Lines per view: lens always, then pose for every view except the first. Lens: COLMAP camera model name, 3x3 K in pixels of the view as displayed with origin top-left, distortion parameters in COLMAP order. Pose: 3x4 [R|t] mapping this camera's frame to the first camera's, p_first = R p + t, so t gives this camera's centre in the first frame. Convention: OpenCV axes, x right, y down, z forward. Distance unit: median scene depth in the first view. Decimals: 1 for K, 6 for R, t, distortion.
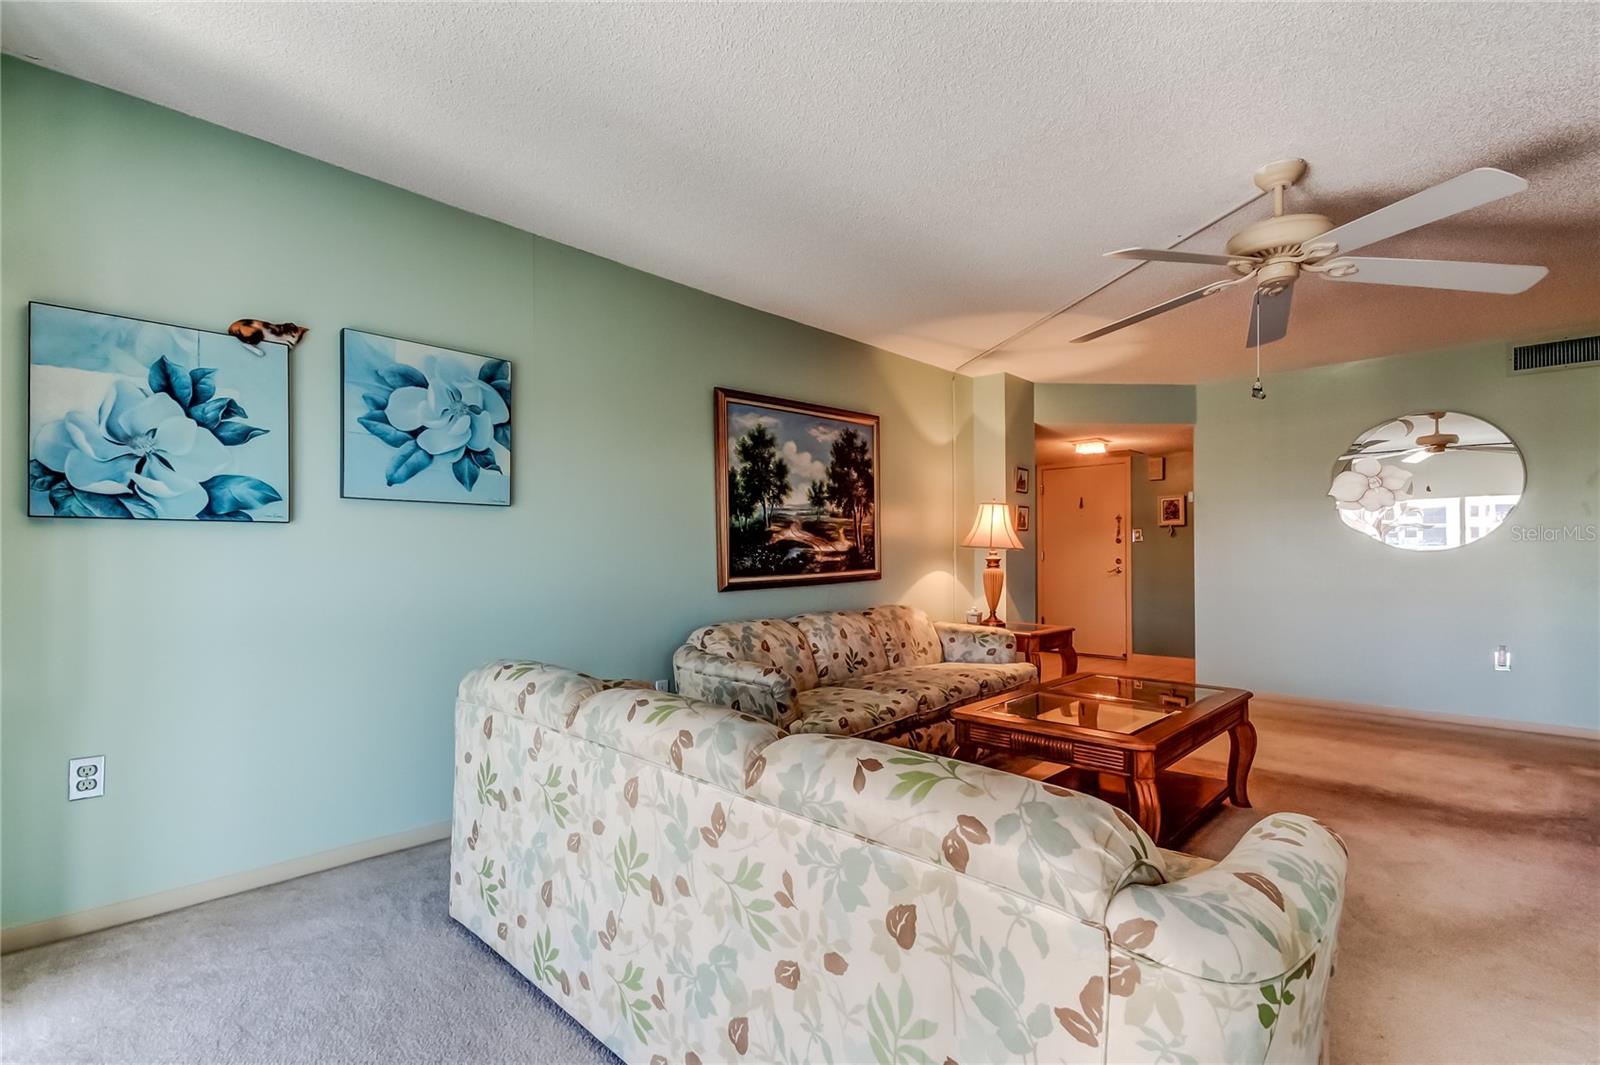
lens RADIAL K [[744.7, 0, 798.9], [0, 744.7, 544.2], [0, 0, 1]] dist [0.015679, -0.002364]
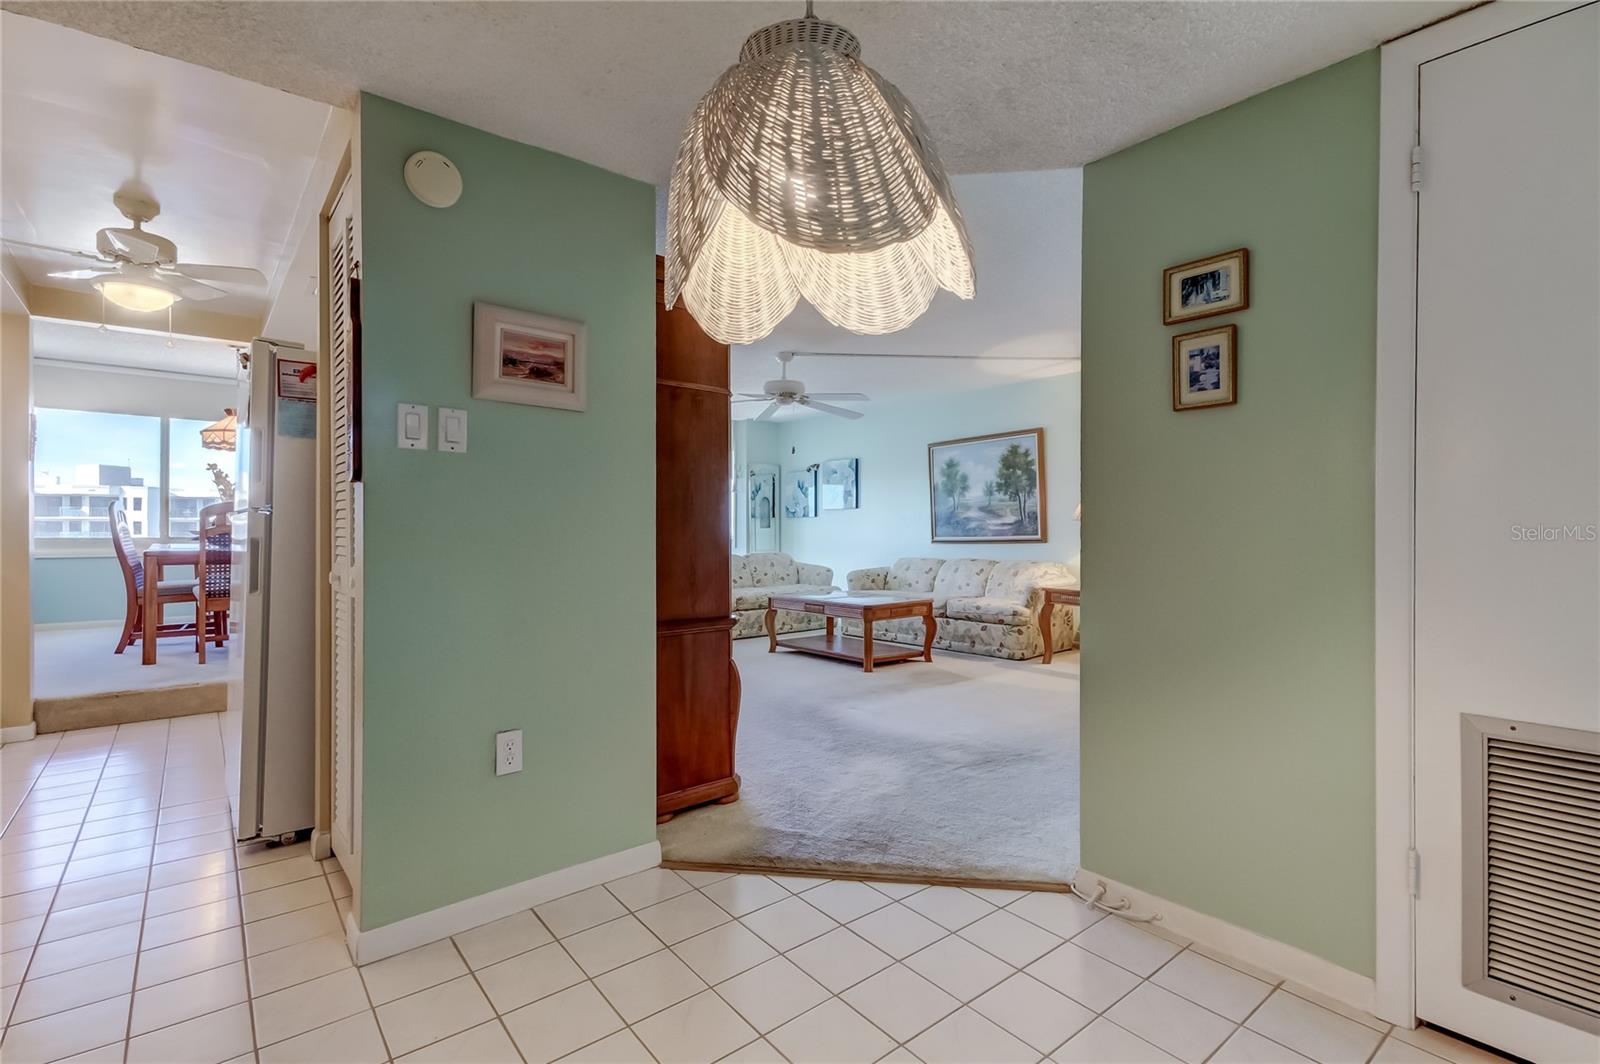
lens RADIAL K [[744.7, 0, 789.2], [0, 744.7, 523.9], [0, 0, 1]] dist [0.015679, -0.002364]
pose [[-0.135614, -0.004615, -0.990751, 1.774236], [0.013757, 0.999884, -0.006541, 0.015913], [0.990666, -0.014517, -0.135534, 0.805447]]
